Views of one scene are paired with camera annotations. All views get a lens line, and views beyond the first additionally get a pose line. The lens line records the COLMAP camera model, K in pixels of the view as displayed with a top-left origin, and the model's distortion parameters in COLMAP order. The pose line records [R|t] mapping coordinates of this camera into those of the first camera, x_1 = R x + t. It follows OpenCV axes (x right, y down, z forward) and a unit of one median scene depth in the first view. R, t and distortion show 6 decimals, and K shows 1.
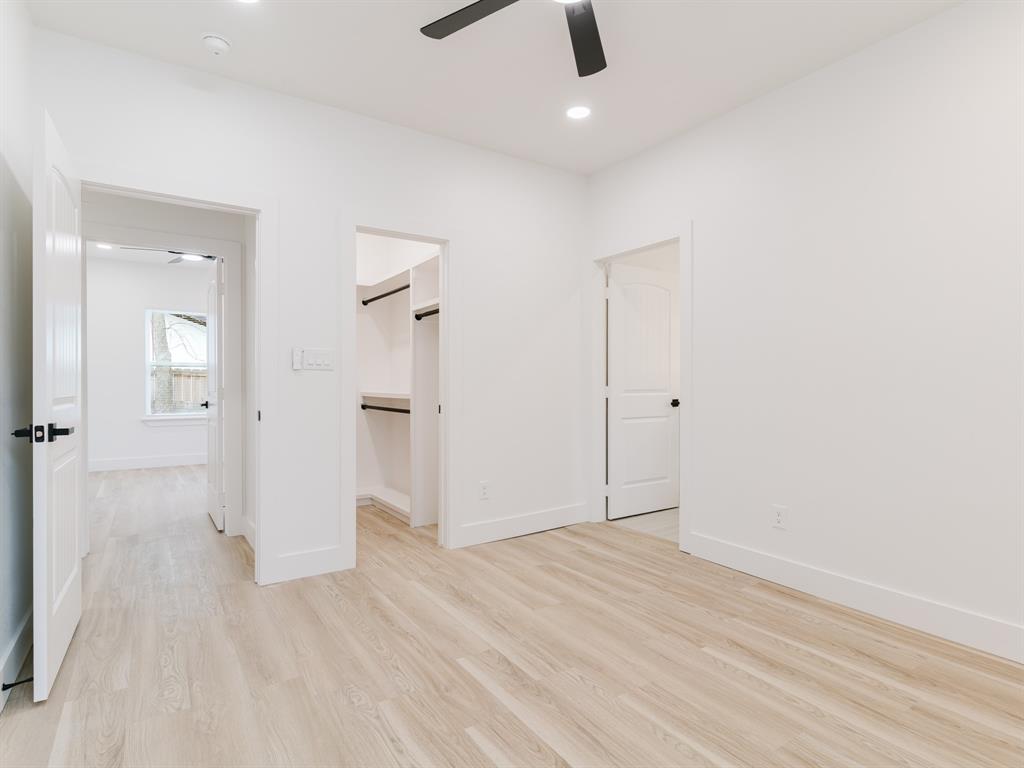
lens RADIAL K [[541.5, 0, 510.0], [0, 541.5, 372.0], [0, 0, 1]] dist [0.000957, -0.000143]
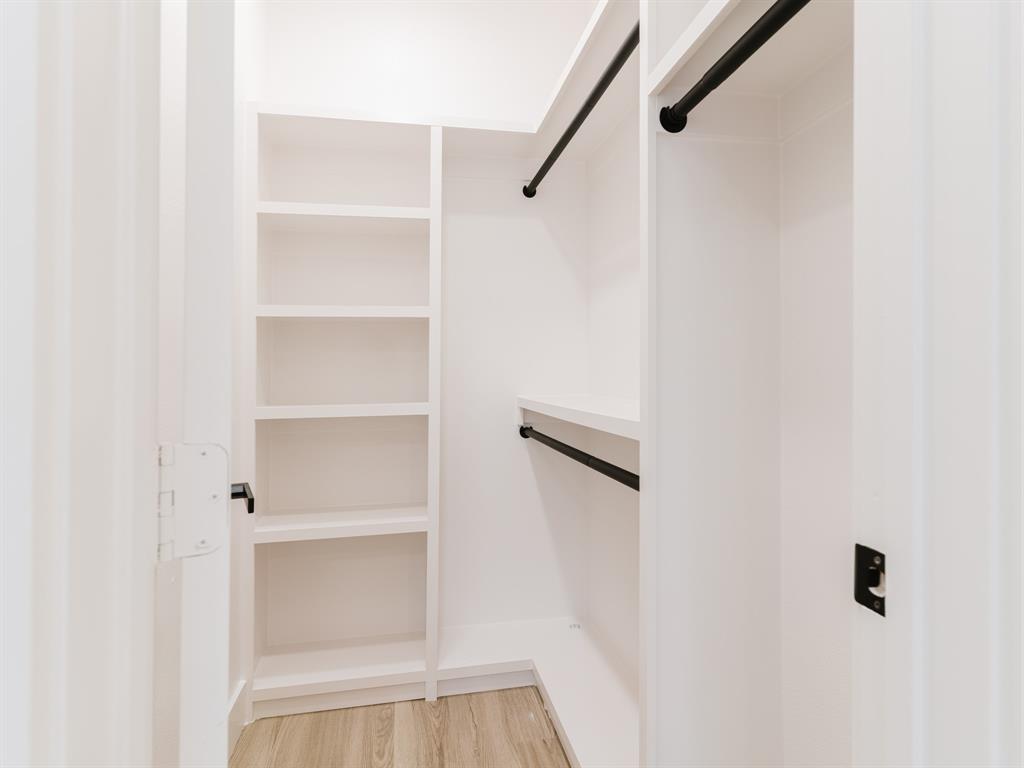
lens RADIAL K [[541.5, 0, 510.0], [0, 541.5, 372.0], [0, 0, 1]] dist [0.000957, -0.000143]
pose [[0.920675, 0.002249, -0.390324, -0.135820], [0.001584, 0.999954, 0.009498, 0.014627], [0.390327, -0.009363, 0.920629, 0.709949]]
